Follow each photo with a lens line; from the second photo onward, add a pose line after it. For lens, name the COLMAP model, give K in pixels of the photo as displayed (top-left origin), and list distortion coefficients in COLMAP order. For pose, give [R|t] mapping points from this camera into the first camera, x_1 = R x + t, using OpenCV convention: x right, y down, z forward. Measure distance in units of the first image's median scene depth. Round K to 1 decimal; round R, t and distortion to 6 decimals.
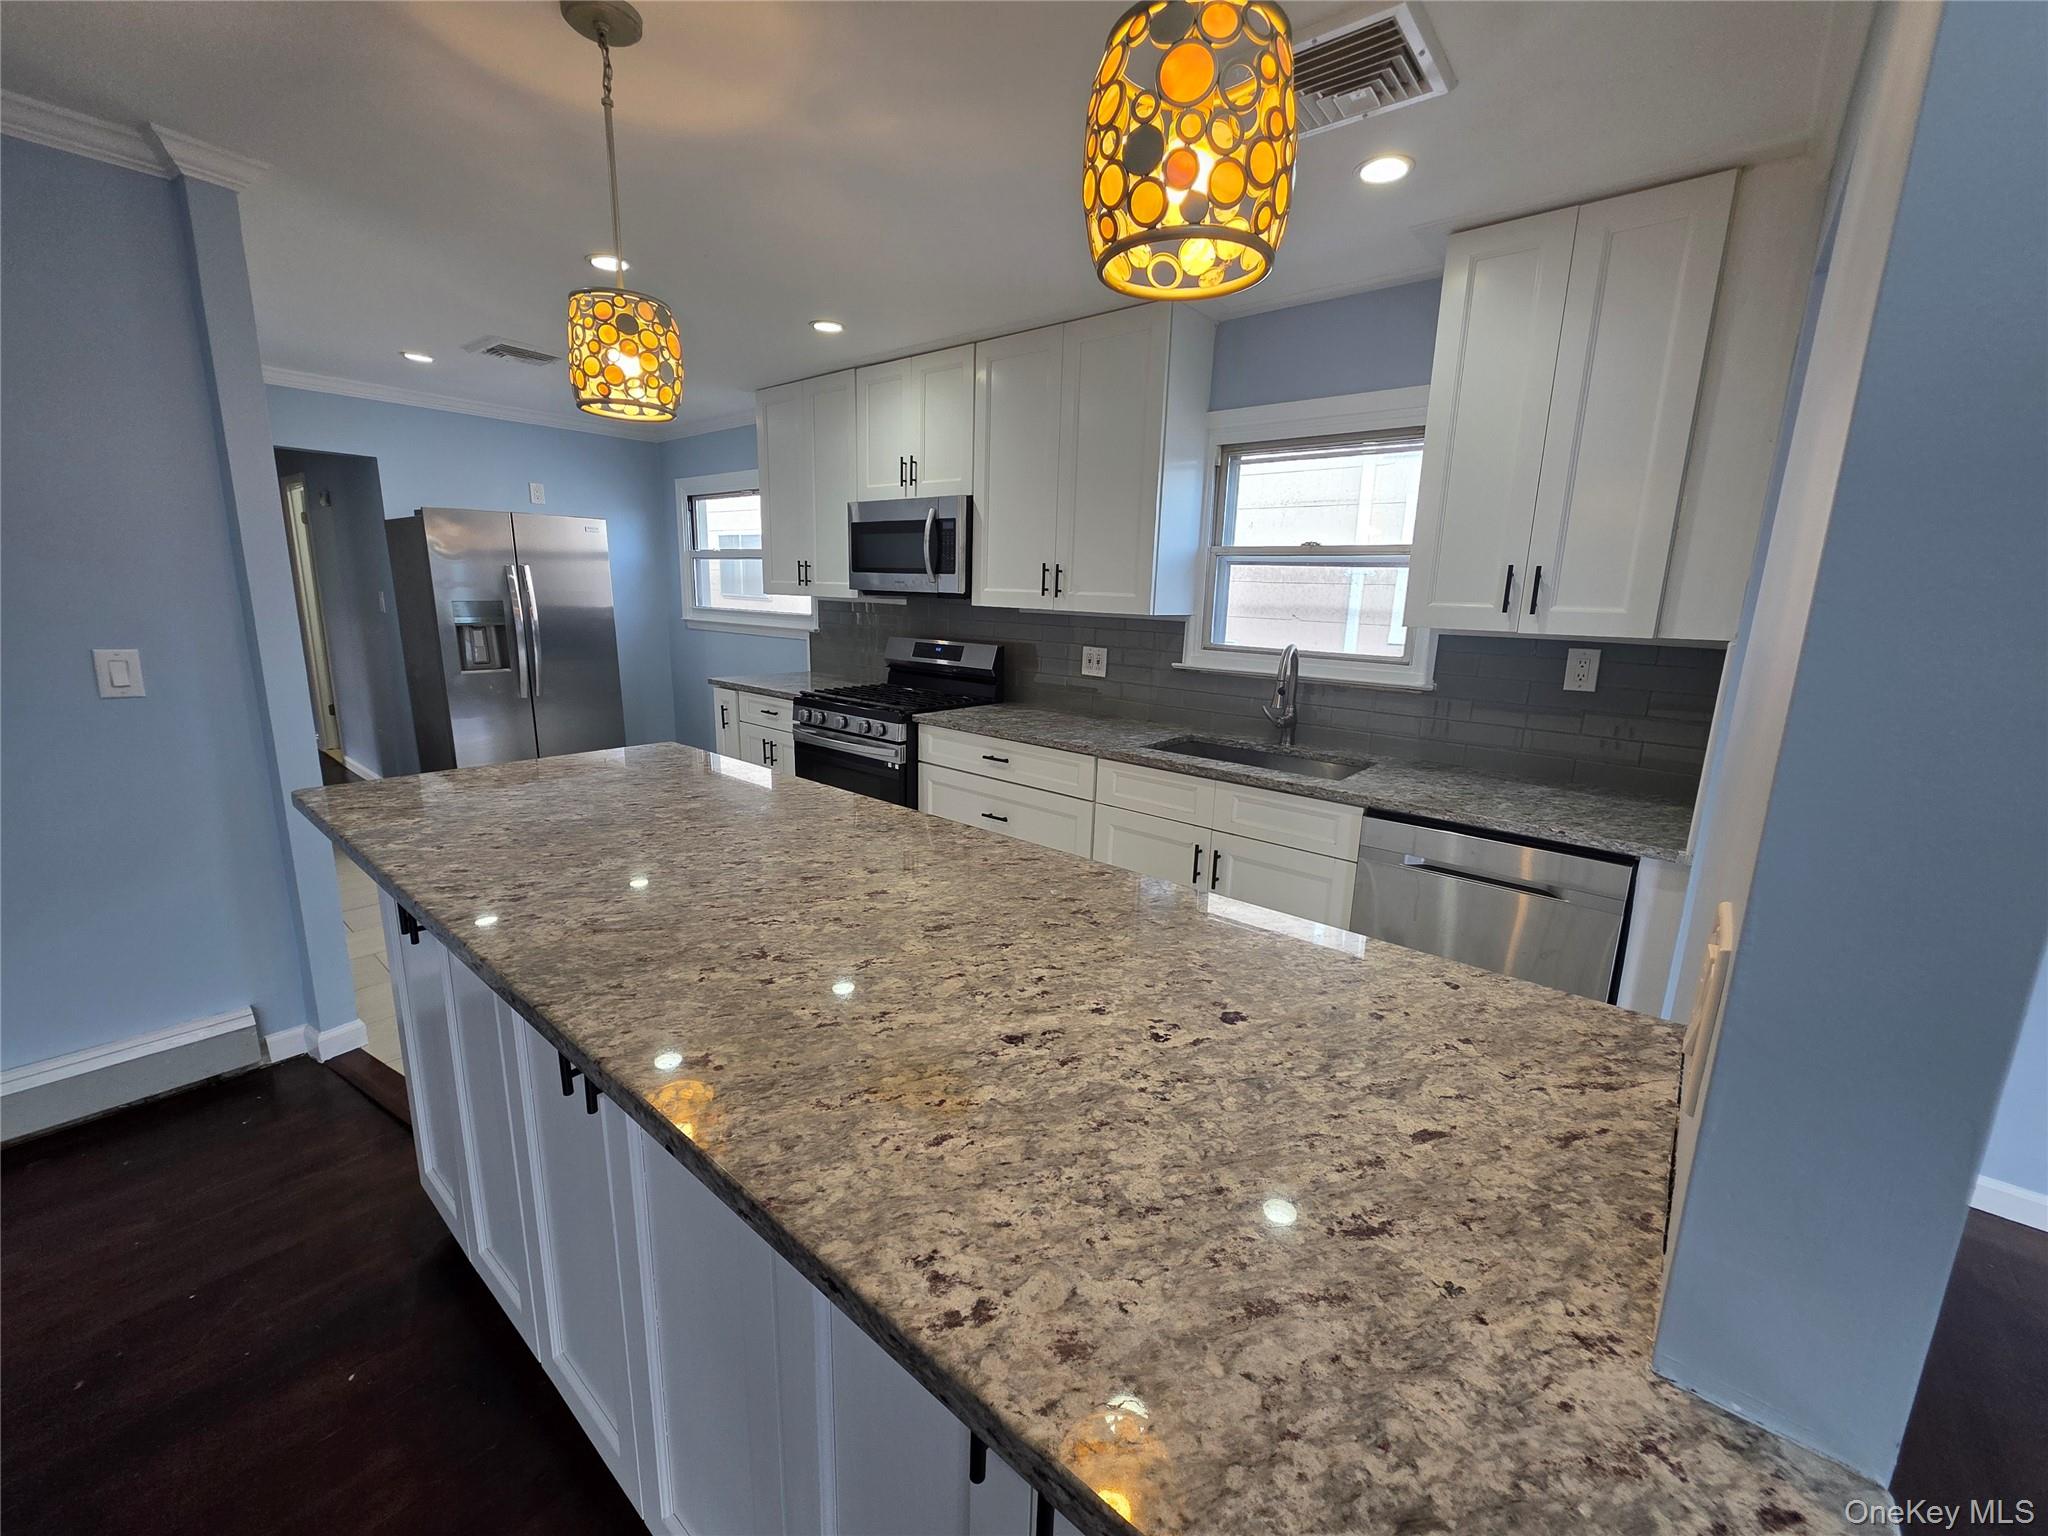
lens RADIAL K [[821.8, 0, 1022.4], [0, 821.8, 758.8], [0, 0, 1]] dist [0.000739, 0.000140]
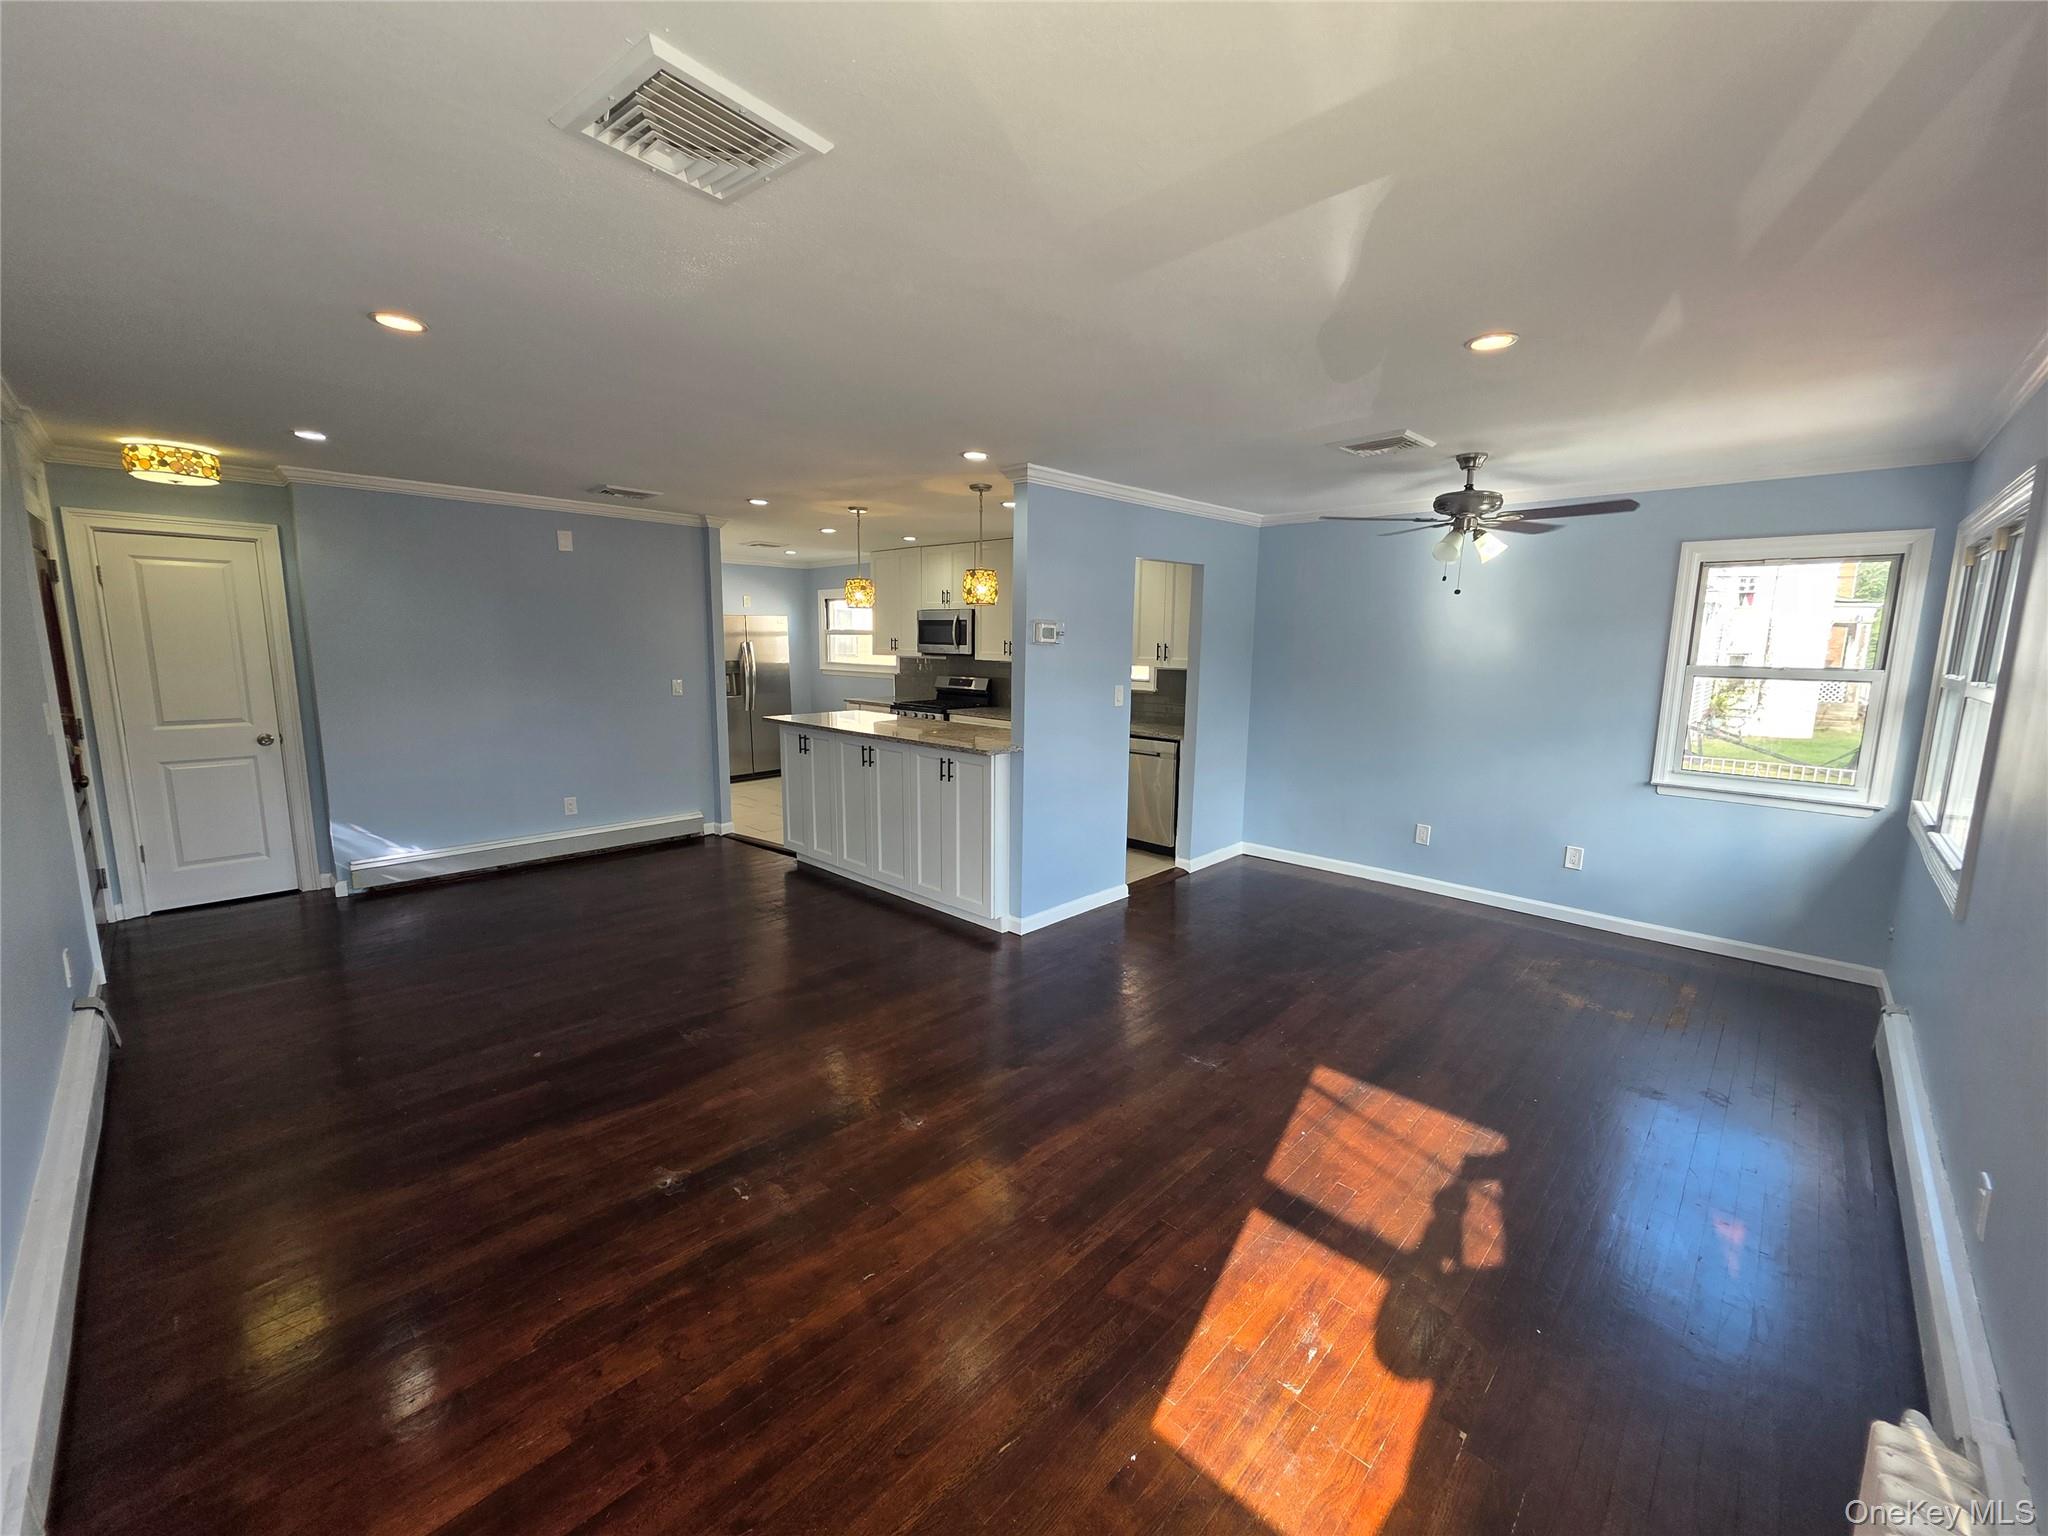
lens RADIAL K [[821.8, 0, 1022.4], [0, 821.8, 758.8], [0, 0, 1]] dist [0.000739, 0.000140]
pose [[0.997546, -0.008186, -0.069536, 0.185655], [0.004167, 0.998323, -0.057745, 0.173078], [0.069892, 0.057313, 0.995907, -0.982108]]
